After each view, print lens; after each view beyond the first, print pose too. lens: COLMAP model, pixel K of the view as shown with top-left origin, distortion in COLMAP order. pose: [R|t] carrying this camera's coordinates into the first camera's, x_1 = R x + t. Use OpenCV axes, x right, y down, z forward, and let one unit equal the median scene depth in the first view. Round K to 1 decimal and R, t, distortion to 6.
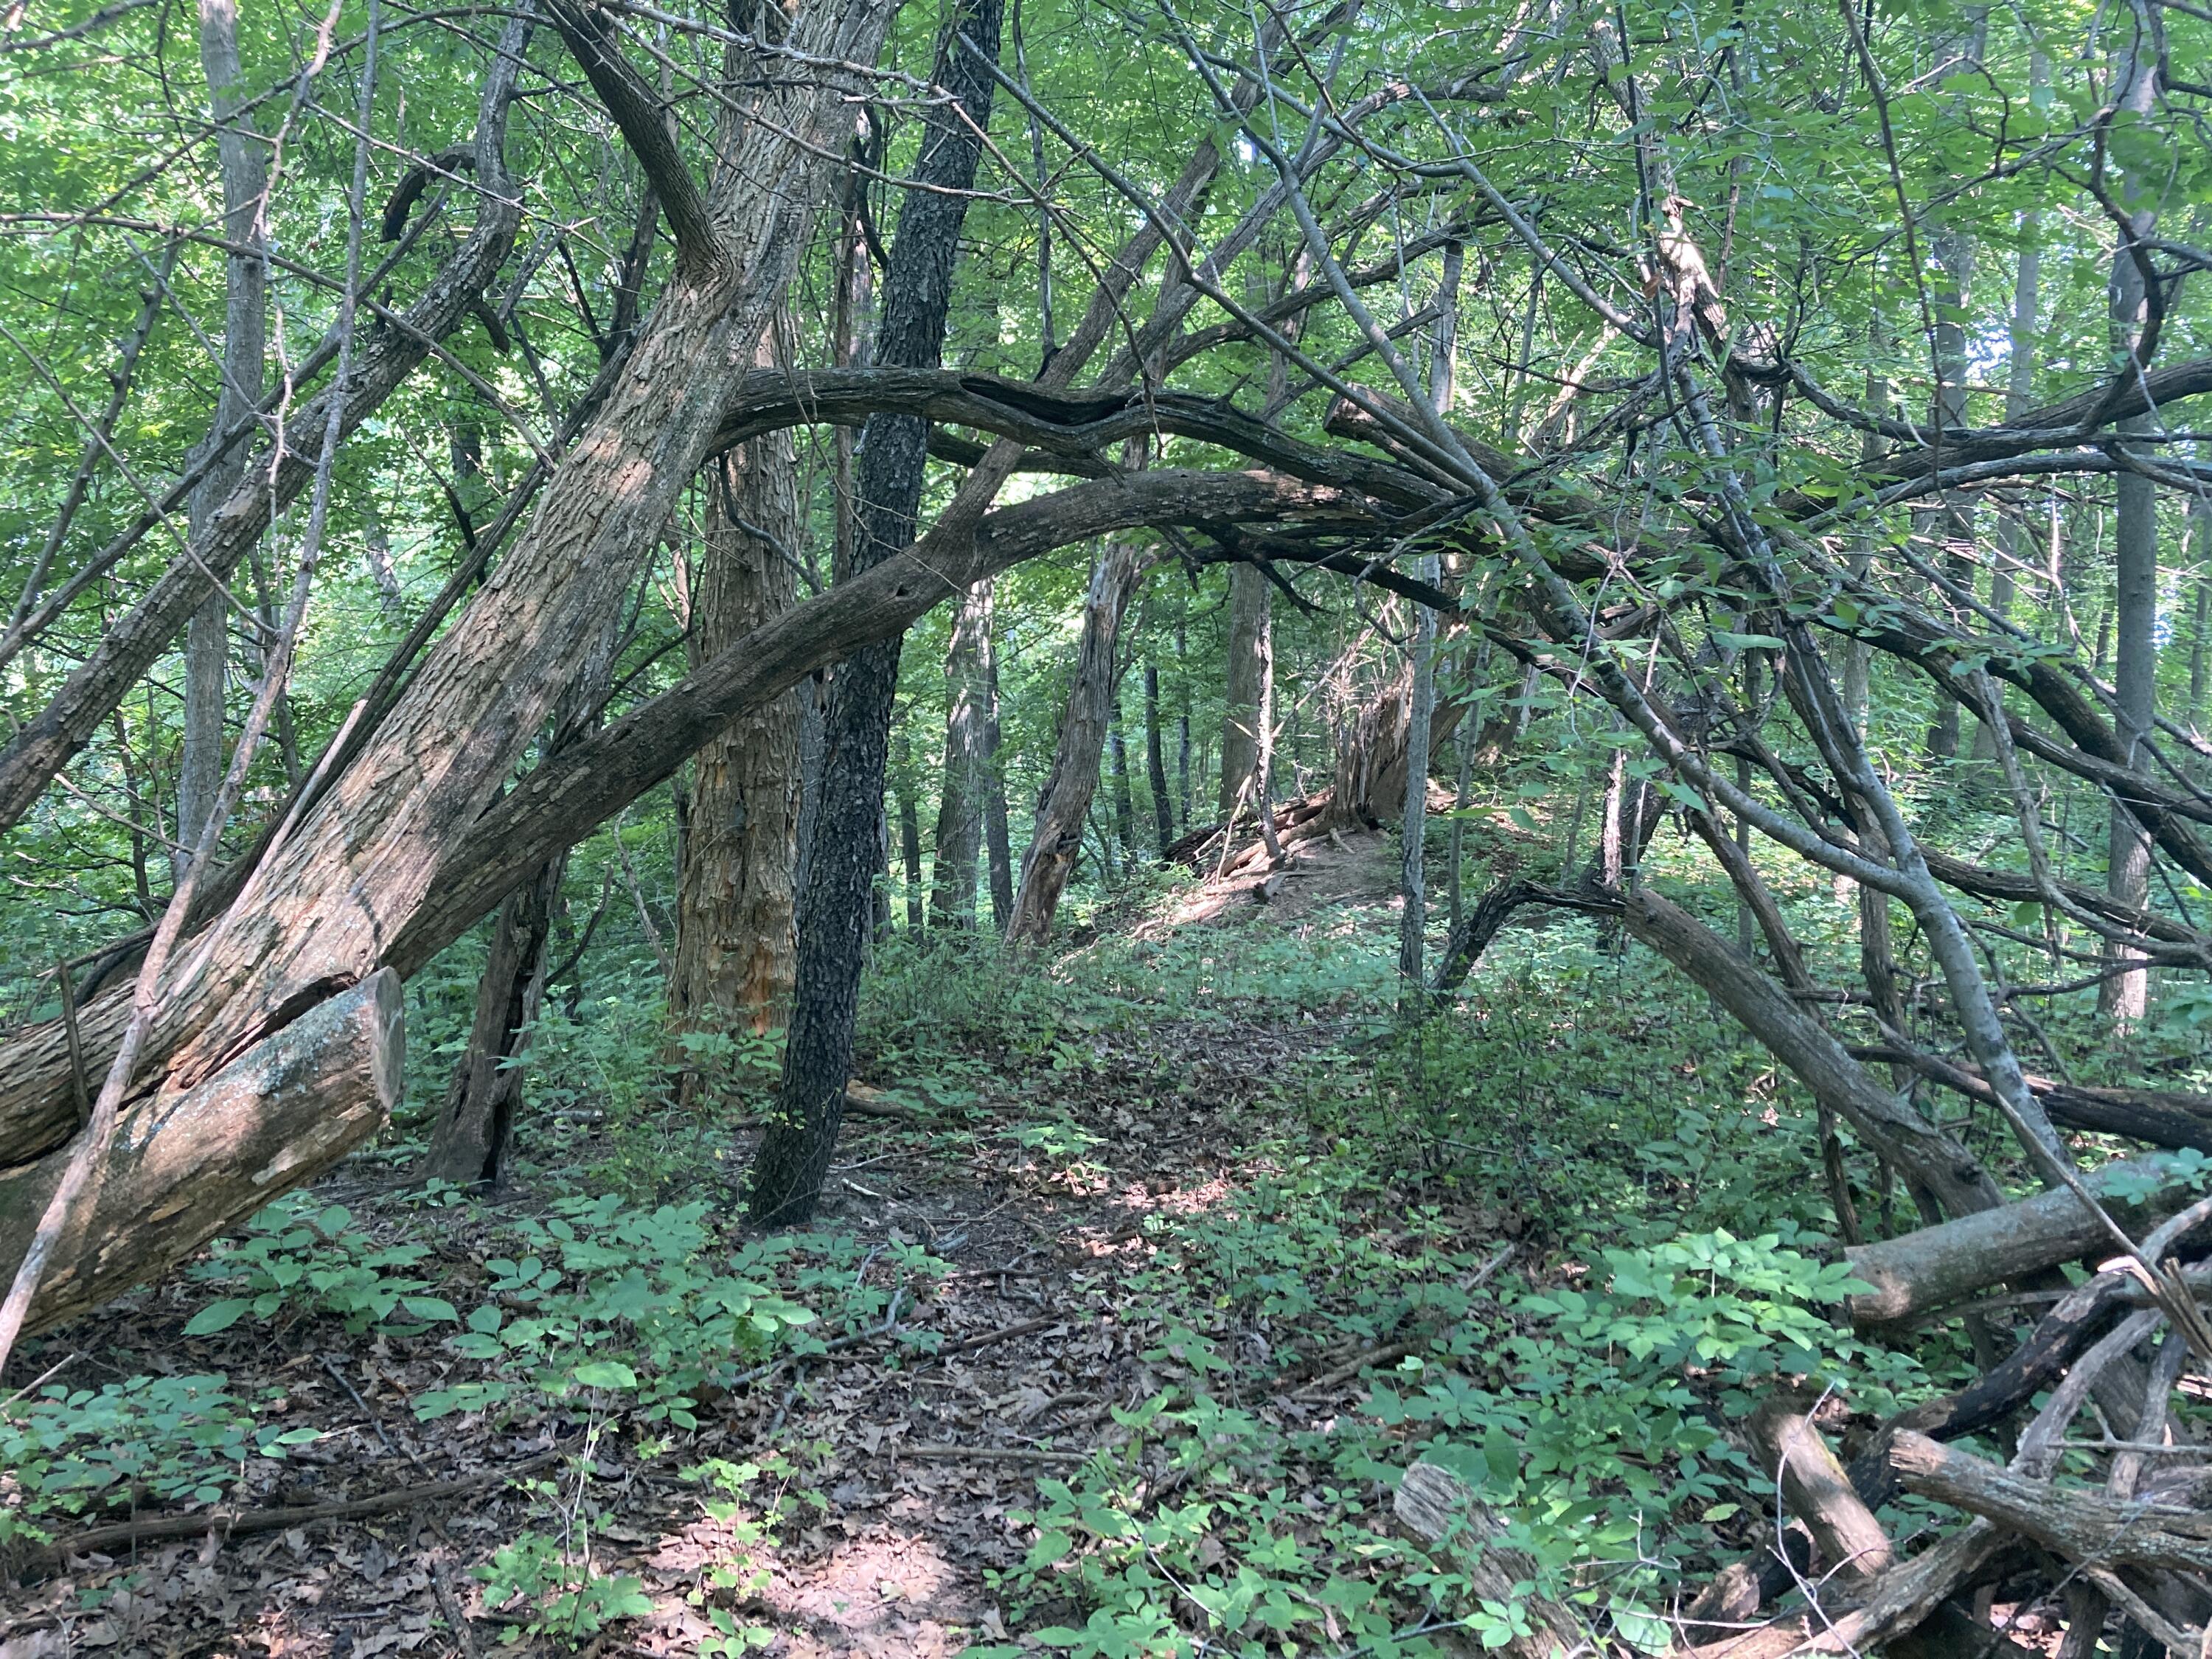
lens RADIAL K [[1765.4, 0, 1108.4], [0, 1765.4, 830.3], [0, 0, 1]] dist [-0.001717, 0.008186]
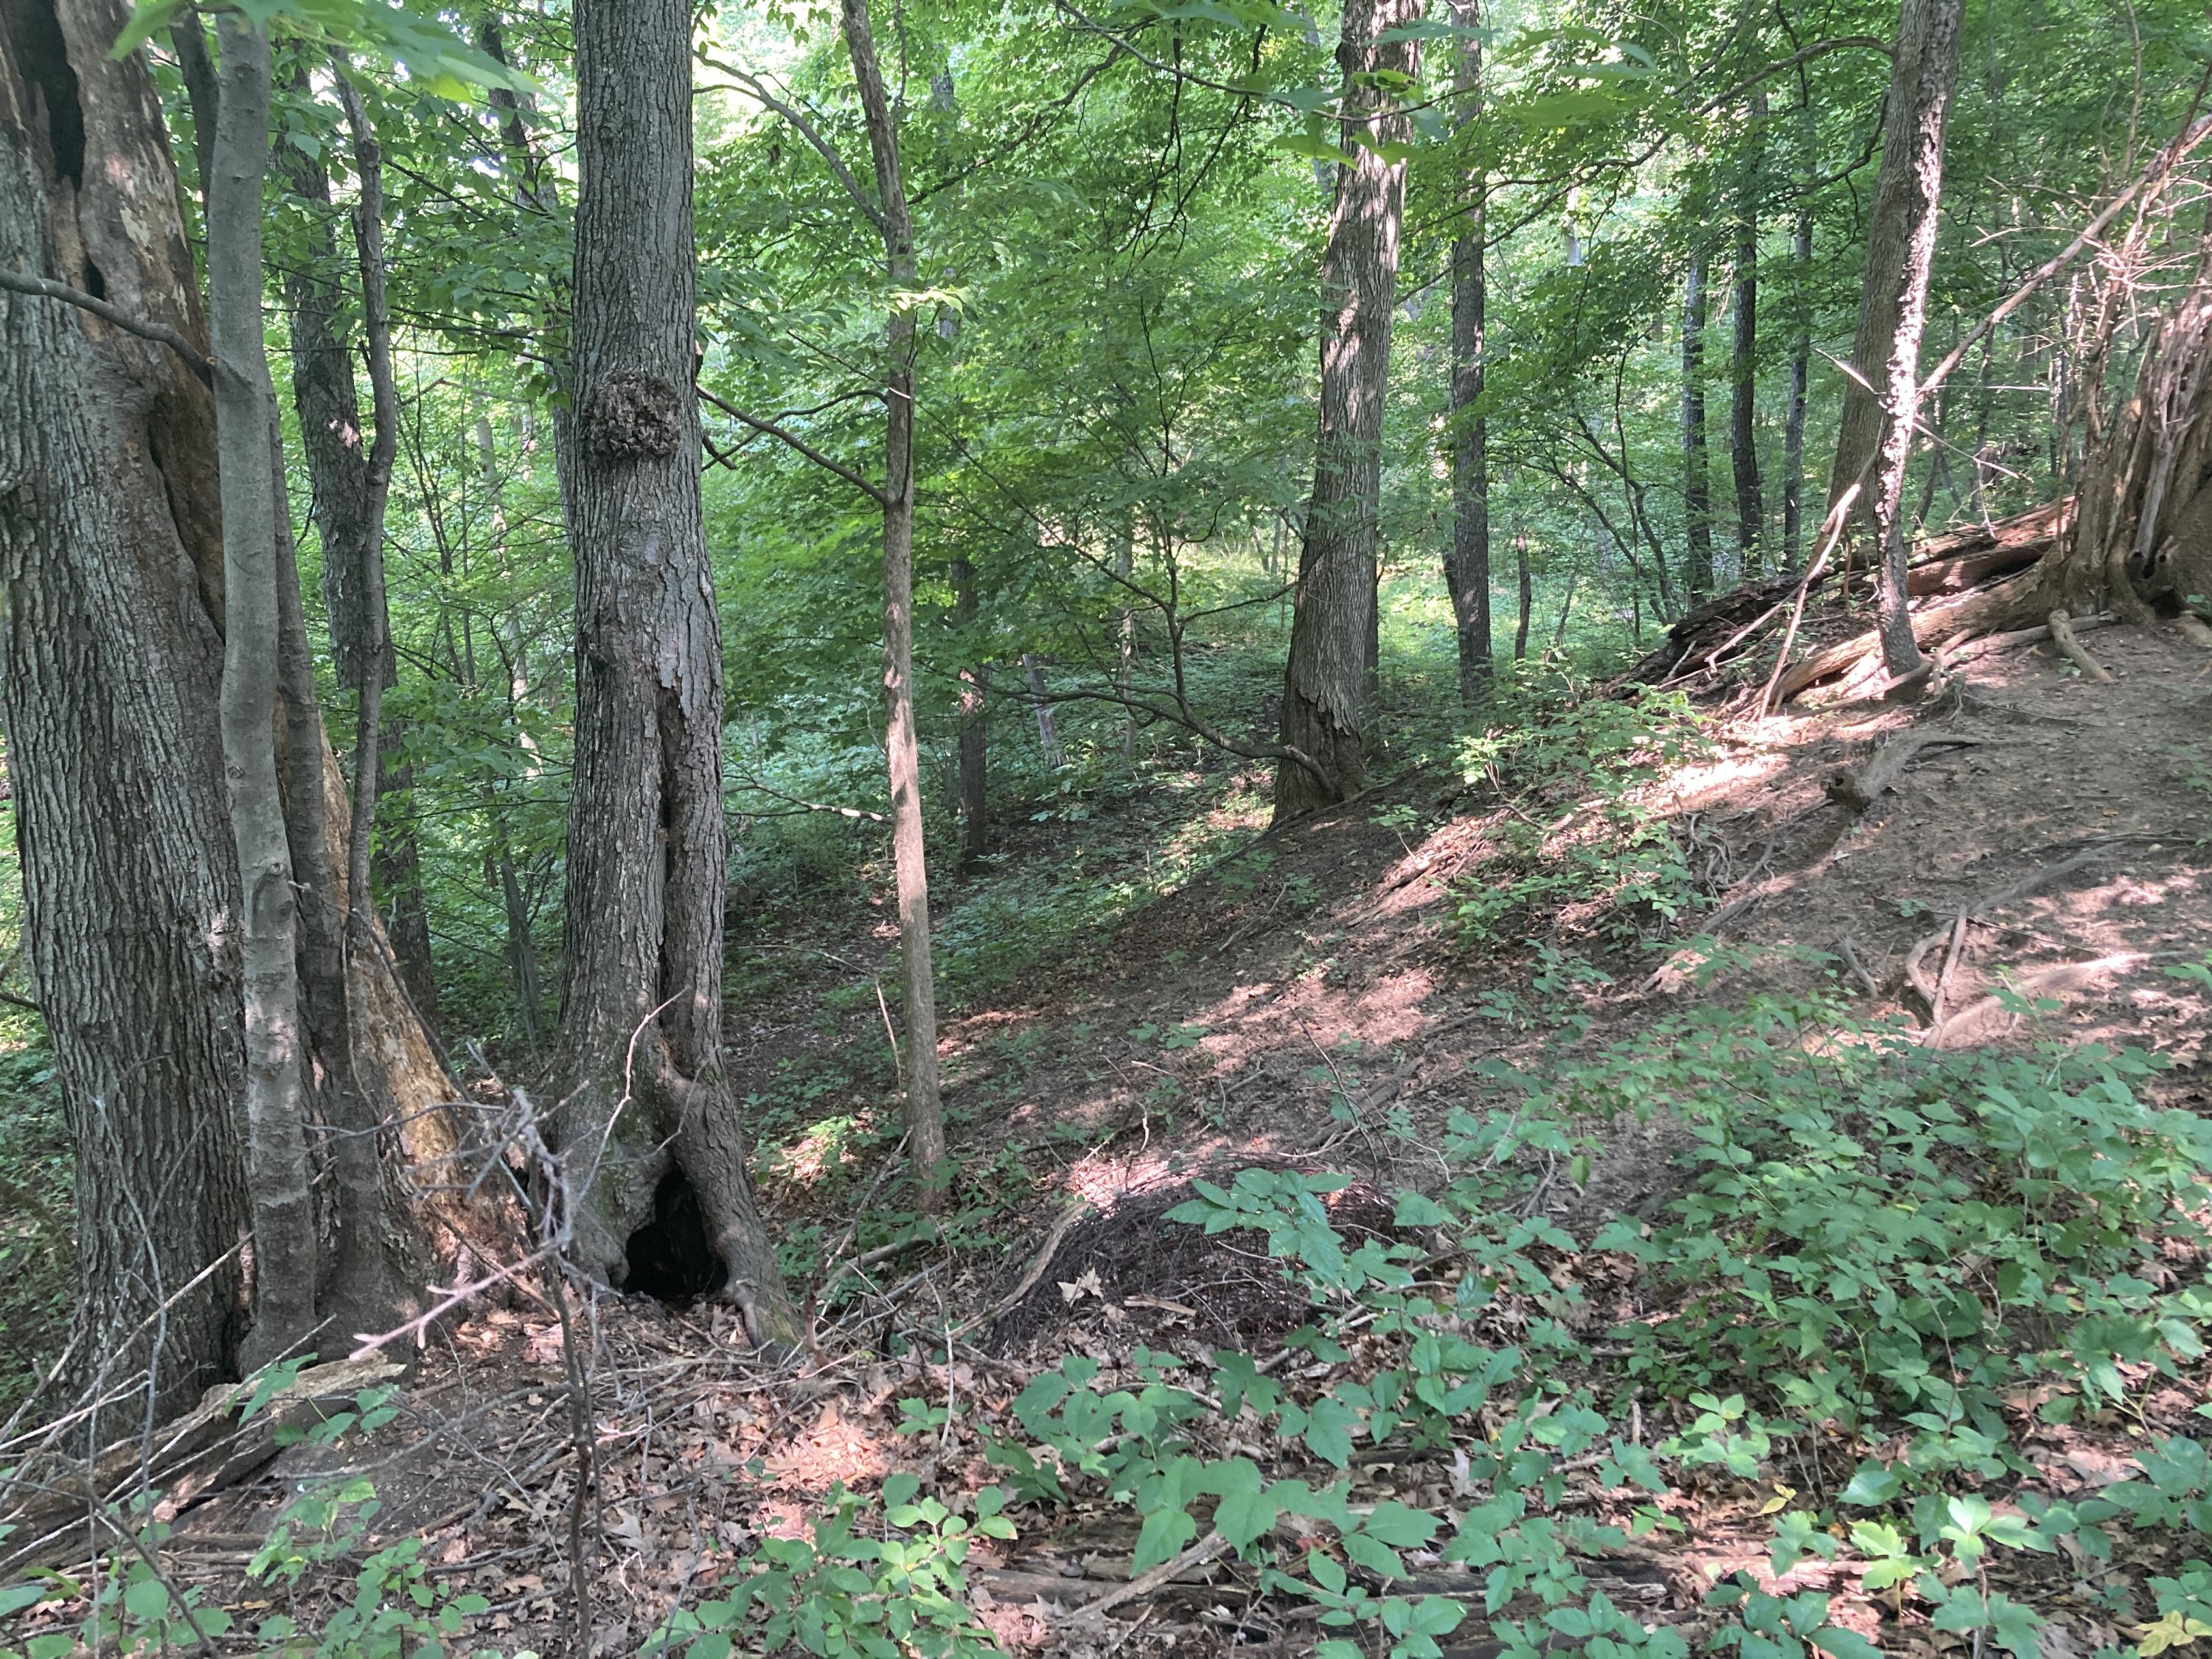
lens RADIAL K [[1765.4, 0, 1096.9], [0, 1765.4, 815.1], [0, 0, 1]] dist [-0.001717, 0.008186]
pose [[0.939335, 0.073970, -0.334931, 0.055261], [-0.012636, 0.983270, 0.181718, -0.027052], [0.342769, -0.166461, 0.924554, 0.515460]]
